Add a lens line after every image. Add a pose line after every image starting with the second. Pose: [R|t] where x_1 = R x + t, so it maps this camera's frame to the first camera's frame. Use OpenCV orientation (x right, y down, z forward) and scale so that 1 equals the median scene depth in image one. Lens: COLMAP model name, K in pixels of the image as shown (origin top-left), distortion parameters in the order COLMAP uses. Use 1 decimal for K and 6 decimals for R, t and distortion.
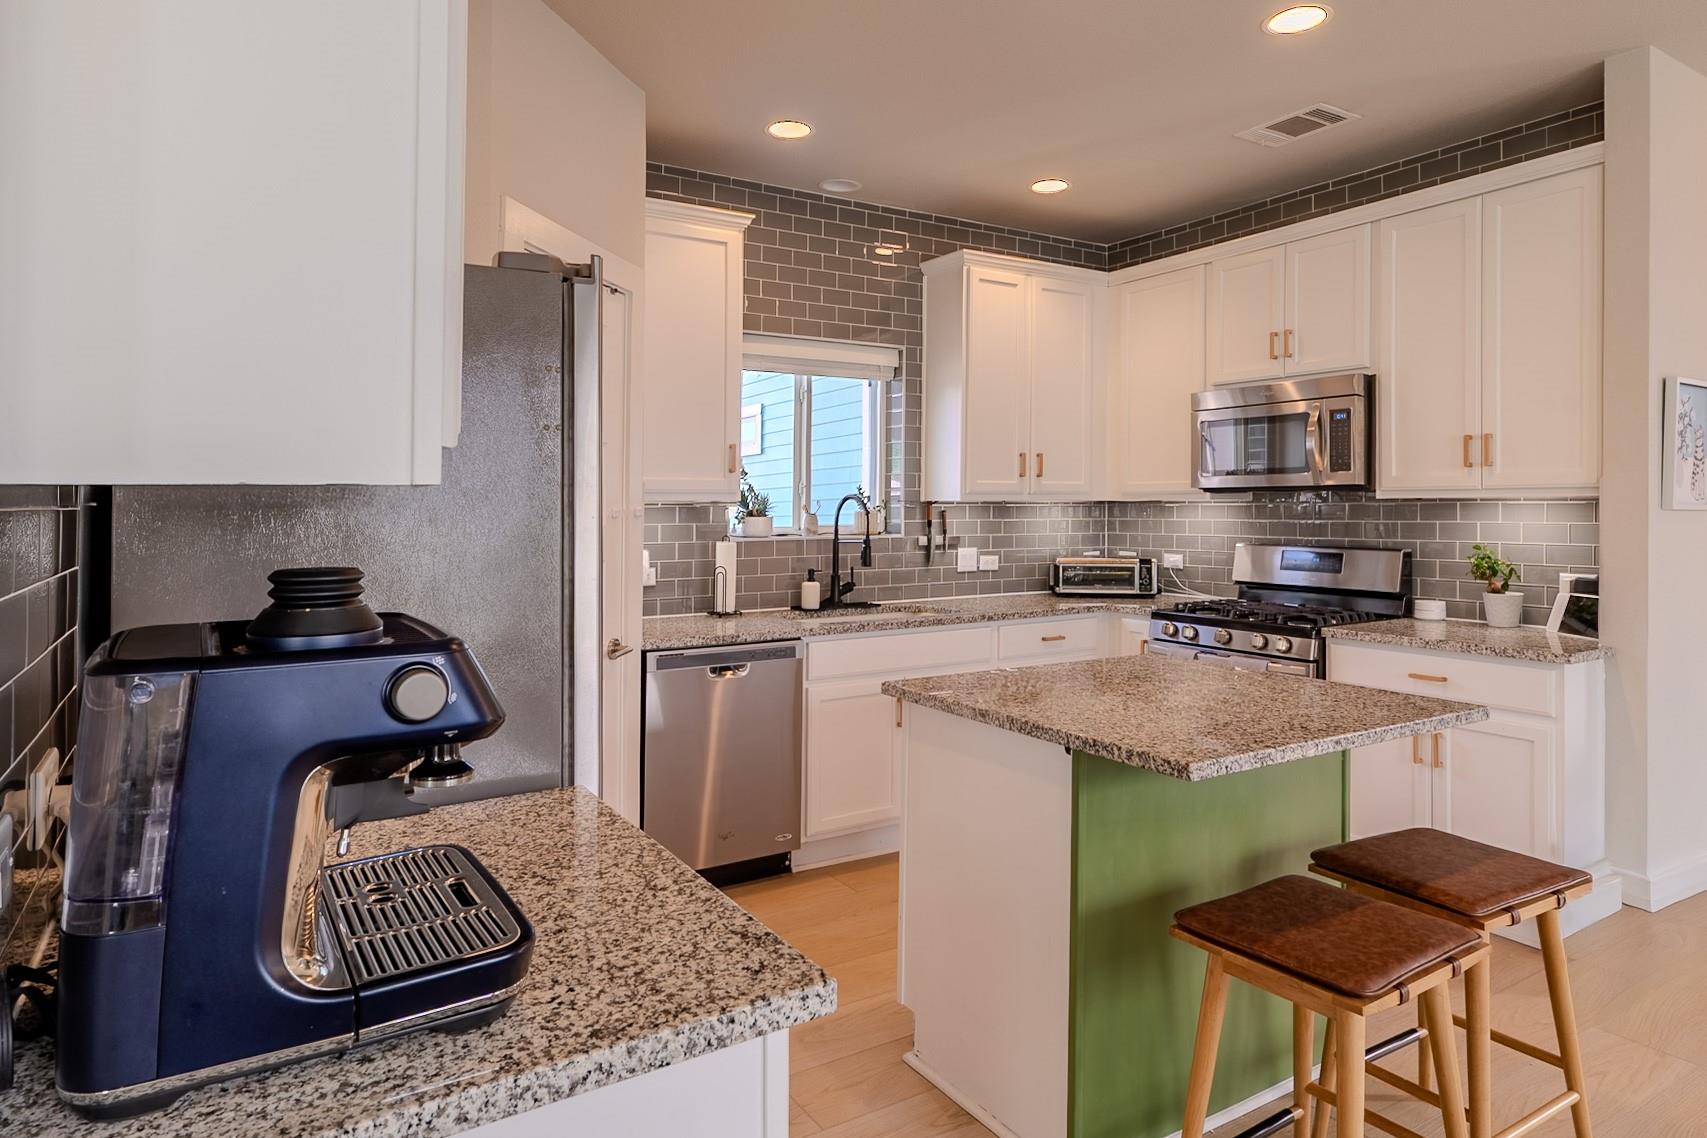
lens RADIAL K [[1034.6, 0, 852.5], [0, 1034.6, 502.4], [0, 0, 1]] dist [0.002584, 0.000107]
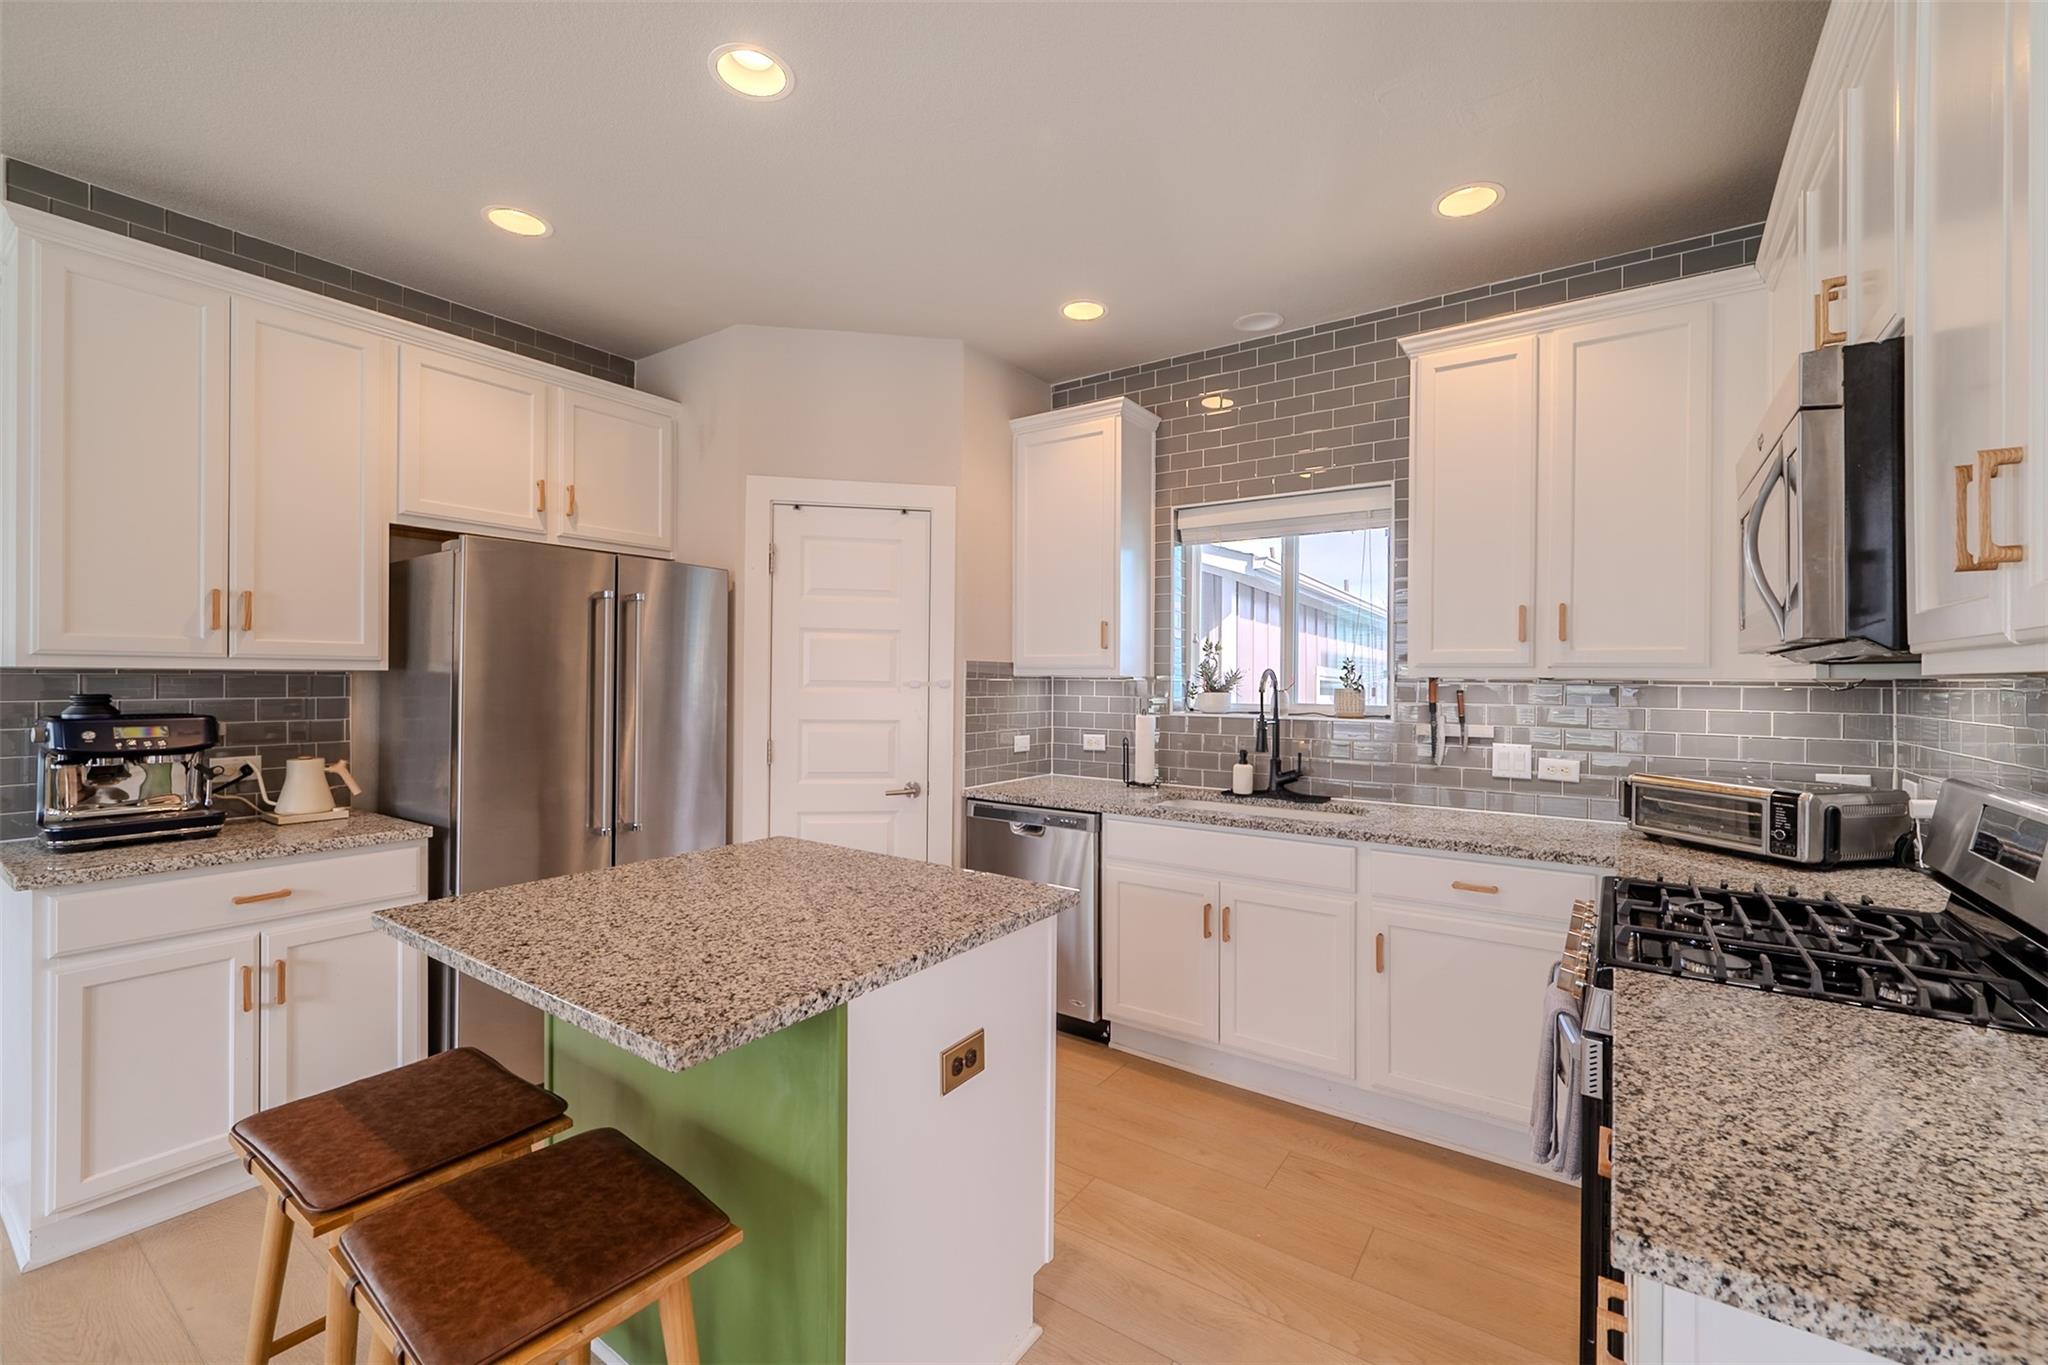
lens RADIAL K [[851.6, 0, 1024.0], [0, 851.6, 682.5], [0, 0, 1]] dist [-0.001421, -0.000093]
pose [[0.385896, 0.012073, -0.922463, 0.564978], [-0.006234, 0.999926, 0.010479, -0.002576], [0.922521, 0.001706, 0.385943, 0.512314]]
